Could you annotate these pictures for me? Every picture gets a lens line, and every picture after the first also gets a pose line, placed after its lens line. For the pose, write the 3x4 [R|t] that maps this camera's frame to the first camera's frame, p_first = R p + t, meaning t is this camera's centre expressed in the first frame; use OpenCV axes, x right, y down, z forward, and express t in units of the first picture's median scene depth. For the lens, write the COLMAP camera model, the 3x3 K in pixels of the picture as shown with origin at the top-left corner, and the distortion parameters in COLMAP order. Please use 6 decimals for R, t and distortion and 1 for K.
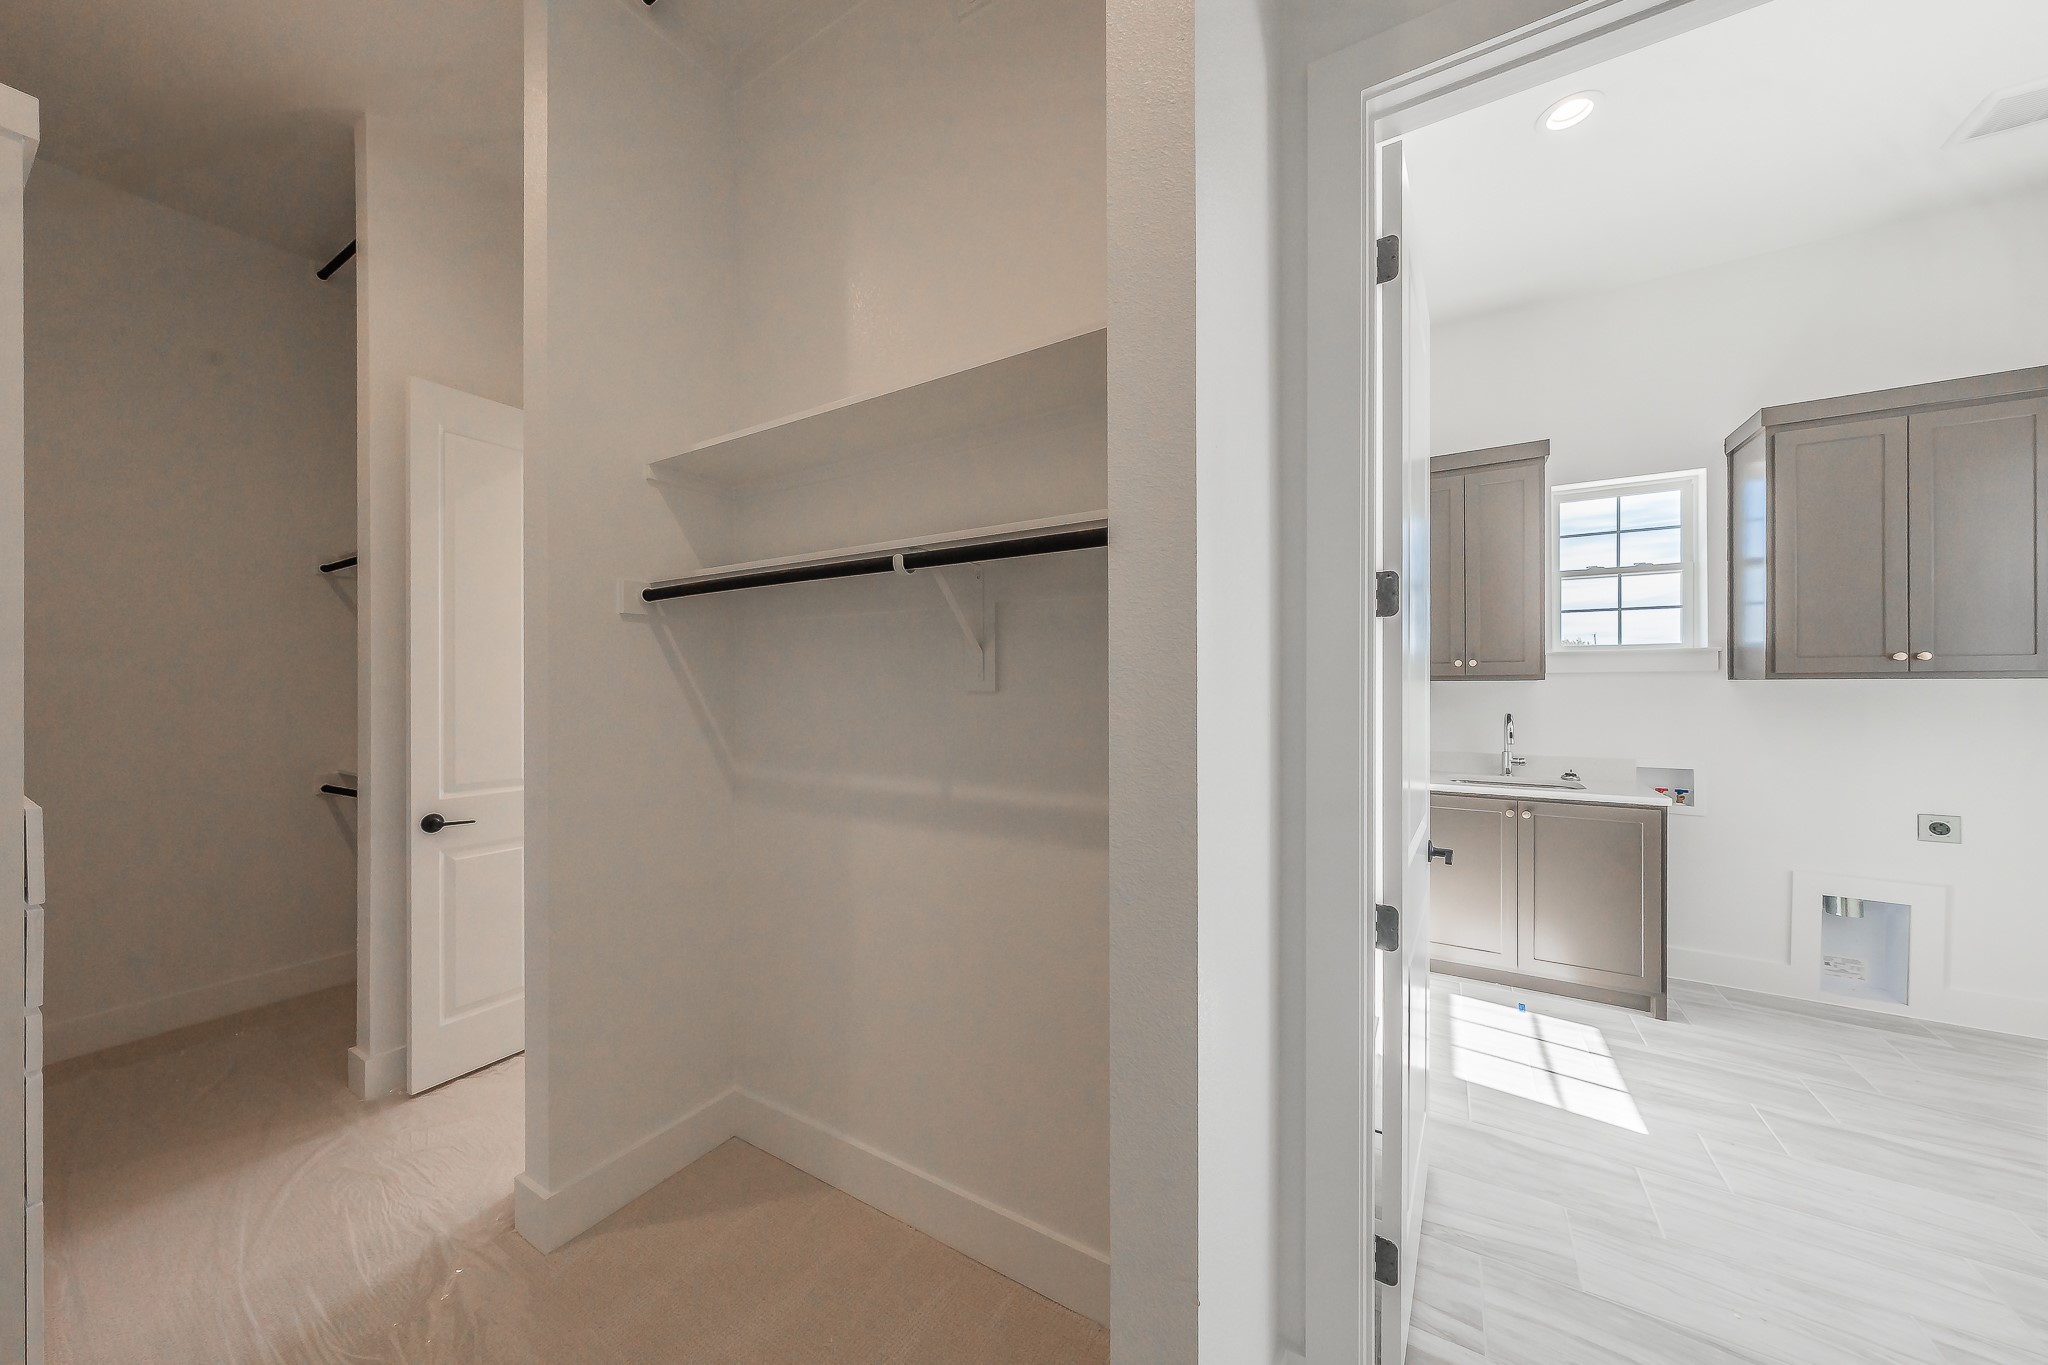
lens RADIAL K [[698.3, 0, 1021.0], [0, 698.3, 685.8], [0, 0, 1]] dist [0.003298, 0.000441]
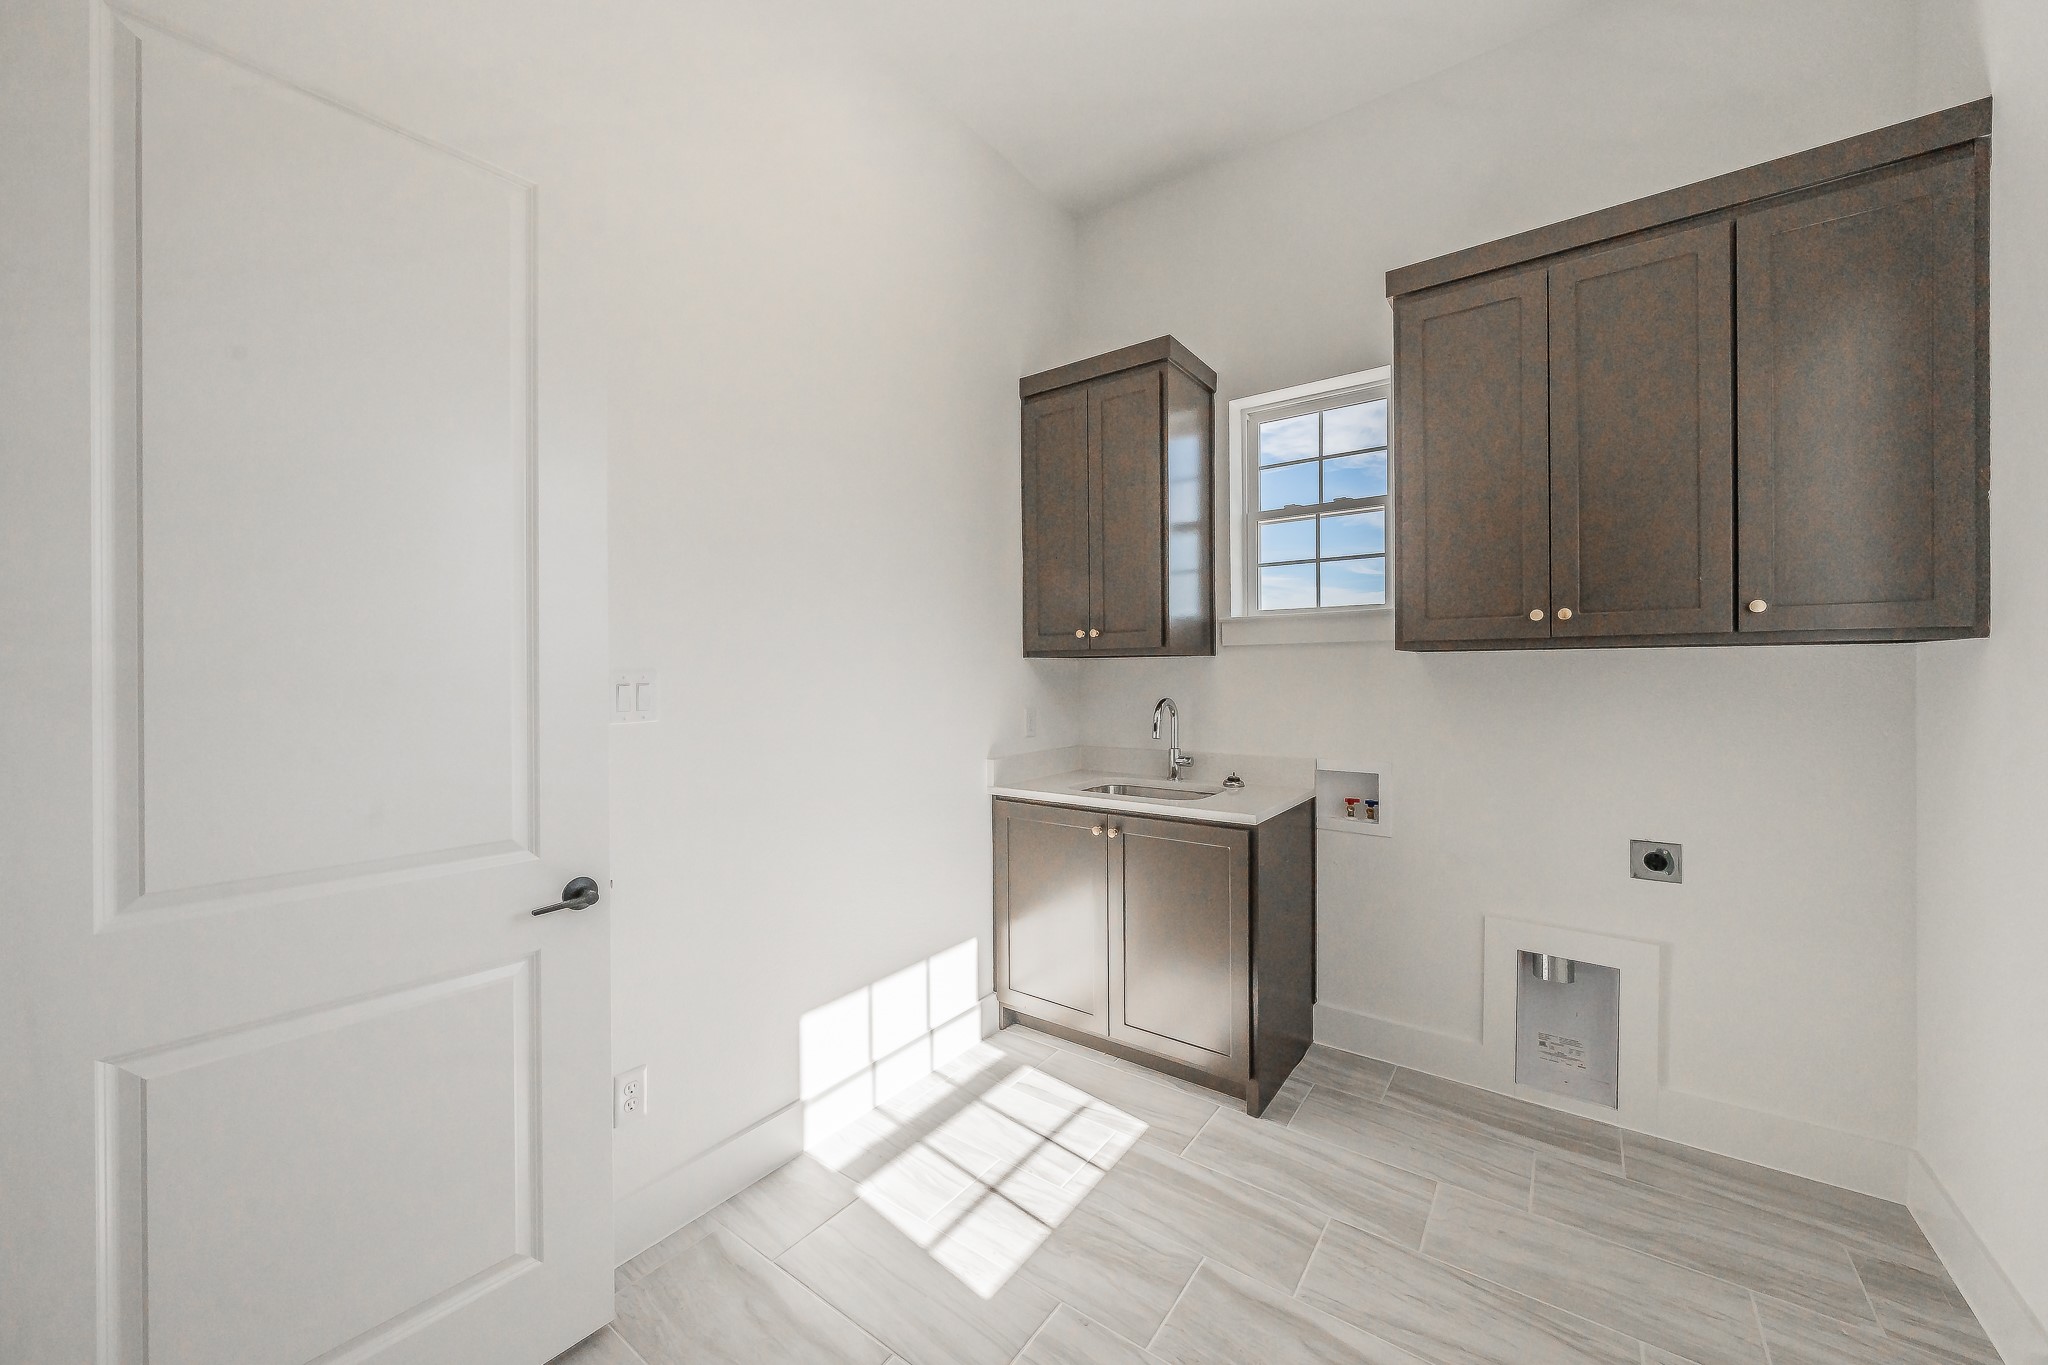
lens RADIAL K [[762.9, 0, 1022.0], [0, 762.9, 675.4], [0, 0, 1]] dist [-0.001304, -0.000241]
pose [[0.995943, -0.003855, -0.089903, 0.721860], [0.004404, 0.999973, 0.005919, 0.009509], [0.089877, -0.006291, 0.995933, 0.181297]]
